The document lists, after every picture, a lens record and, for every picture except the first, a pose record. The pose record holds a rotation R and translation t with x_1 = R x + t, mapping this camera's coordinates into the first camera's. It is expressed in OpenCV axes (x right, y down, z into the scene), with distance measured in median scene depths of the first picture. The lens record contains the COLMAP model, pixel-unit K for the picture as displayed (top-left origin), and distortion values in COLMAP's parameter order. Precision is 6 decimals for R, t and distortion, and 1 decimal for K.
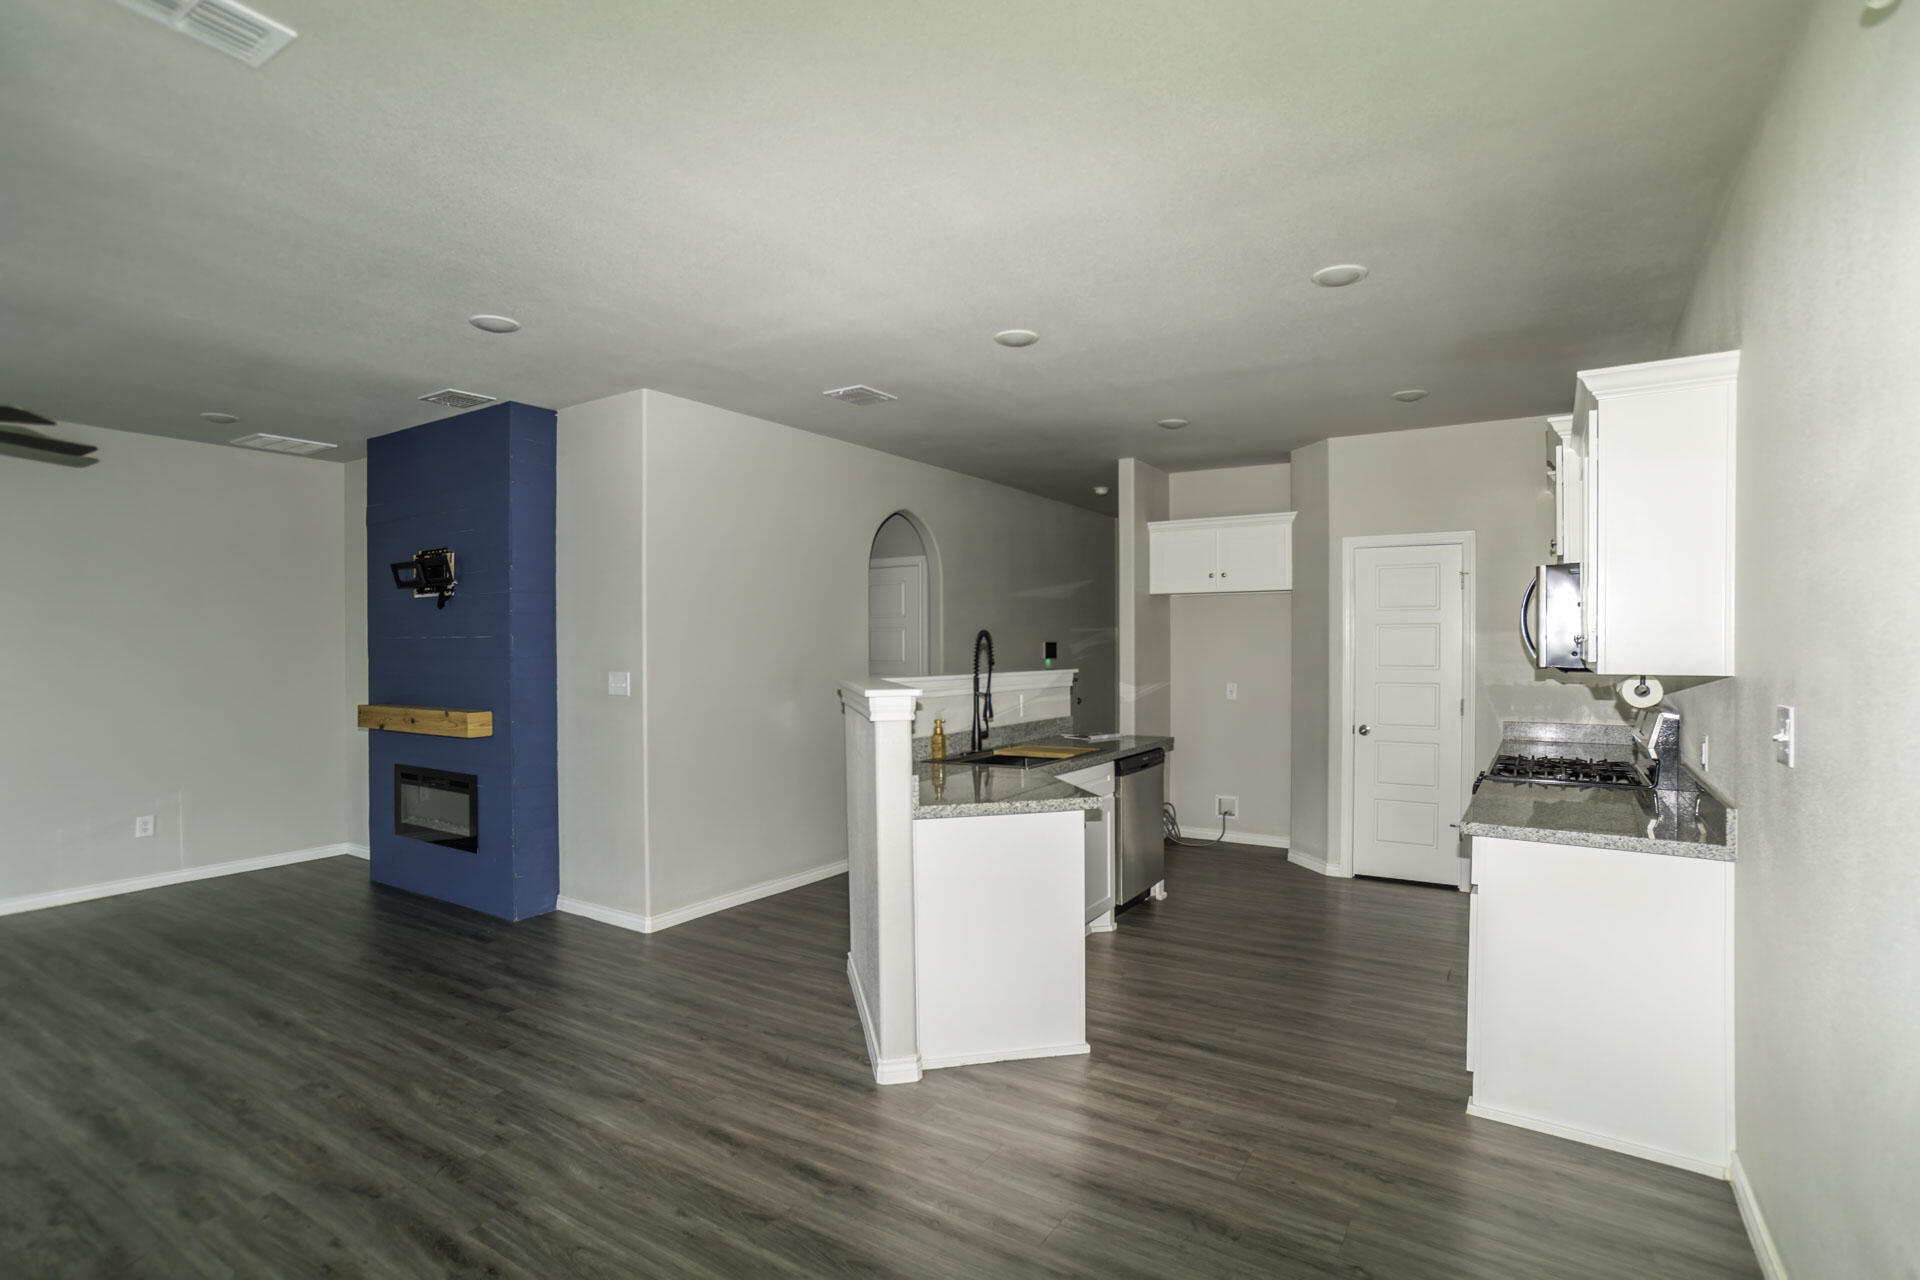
lens RADIAL K [[959.9, 0, 939.3], [0, 959.9, 675.7], [0, 0, 1]] dist [0.000088, 0.047686]
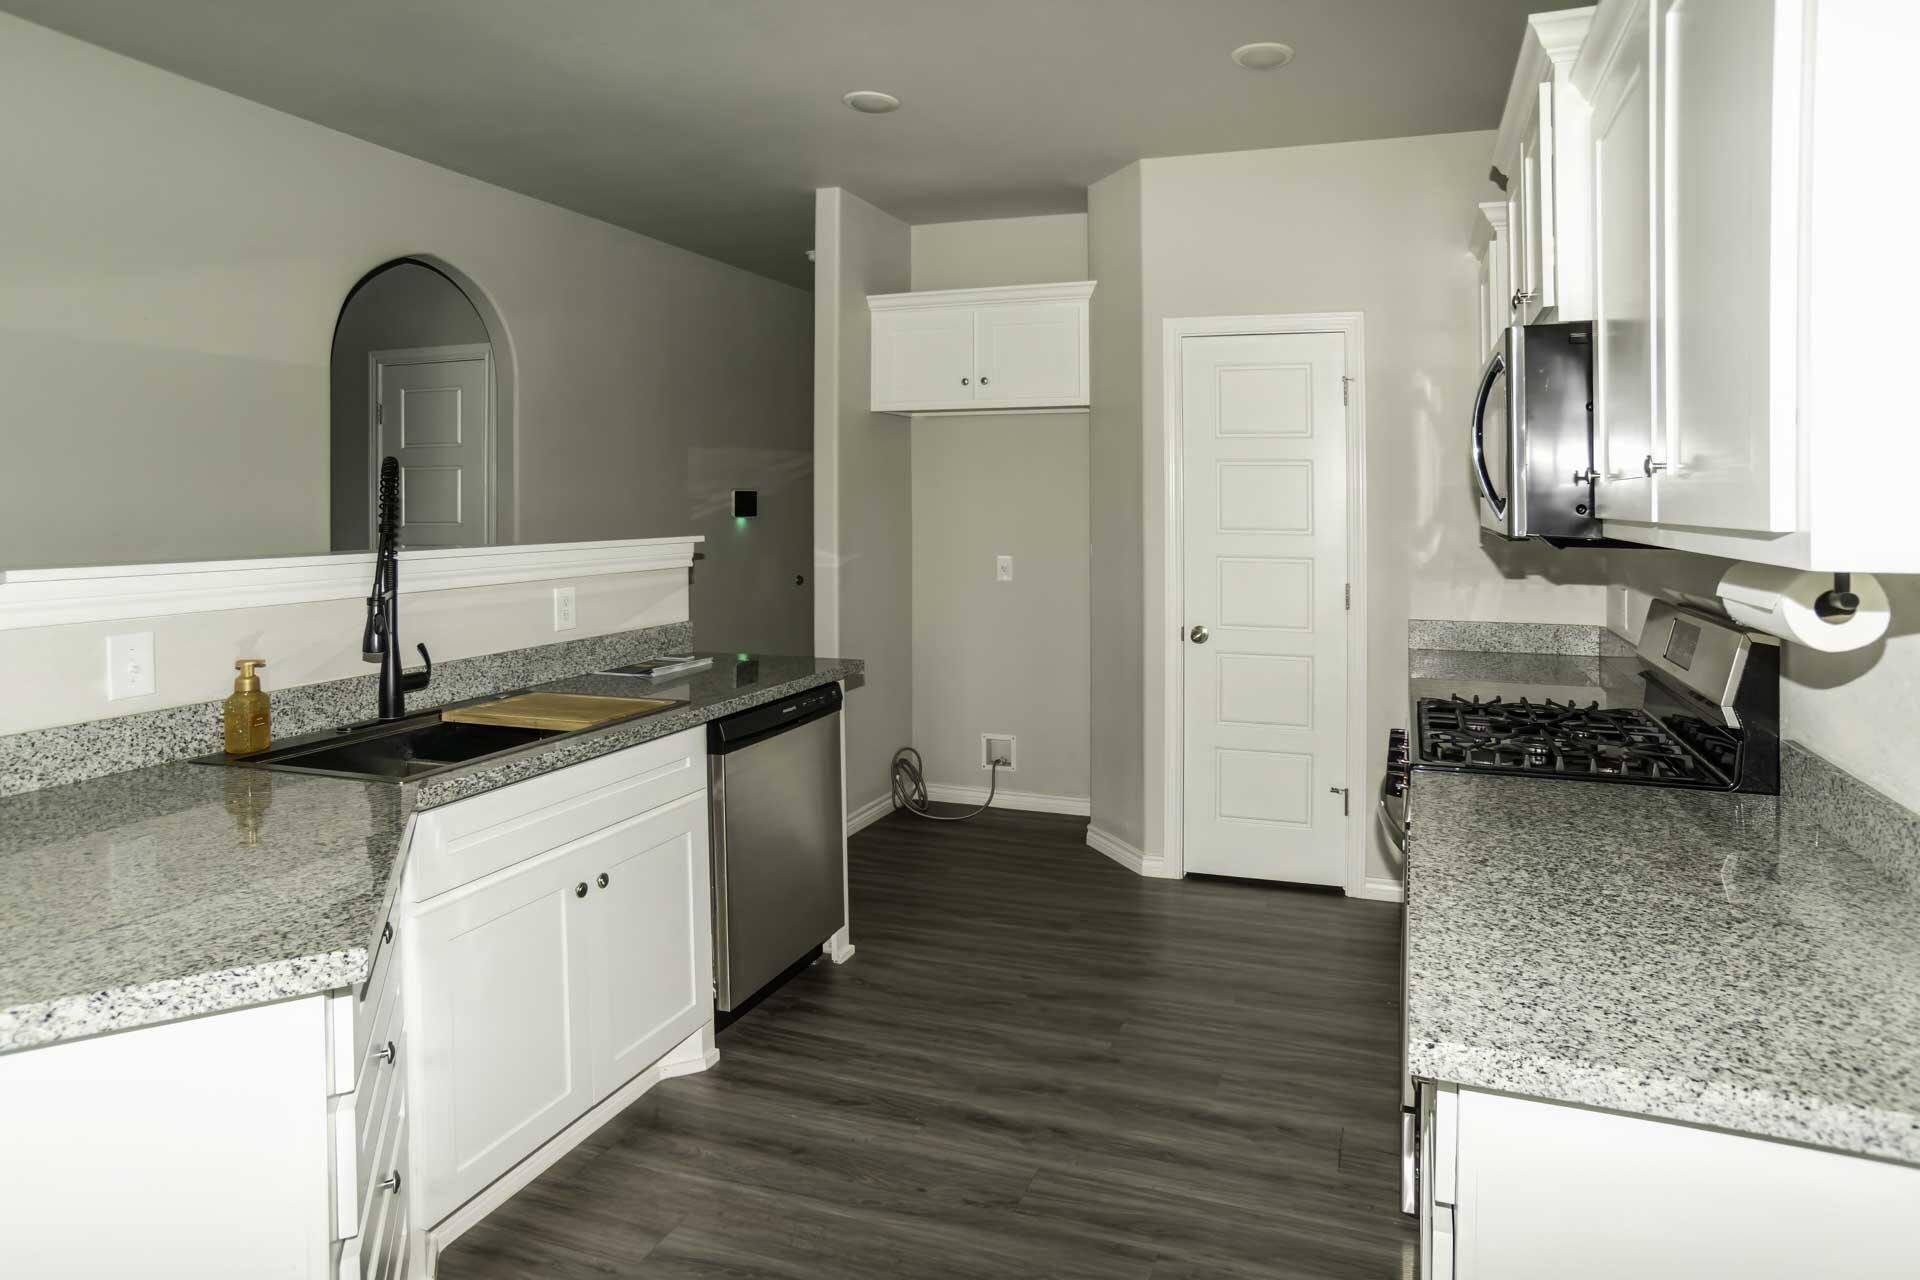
lens RADIAL K [[1020.8, 0, 954.7], [0, 1020.8, 507.1], [0, 0, 1]] dist [-0.001050, -0.000525]
pose [[0.988123, 0.001426, 0.153661, 0.196445], [0.002251, 0.999715, -0.023759, -0.009200], [-0.153651, 0.023822, 0.987838, 0.398126]]
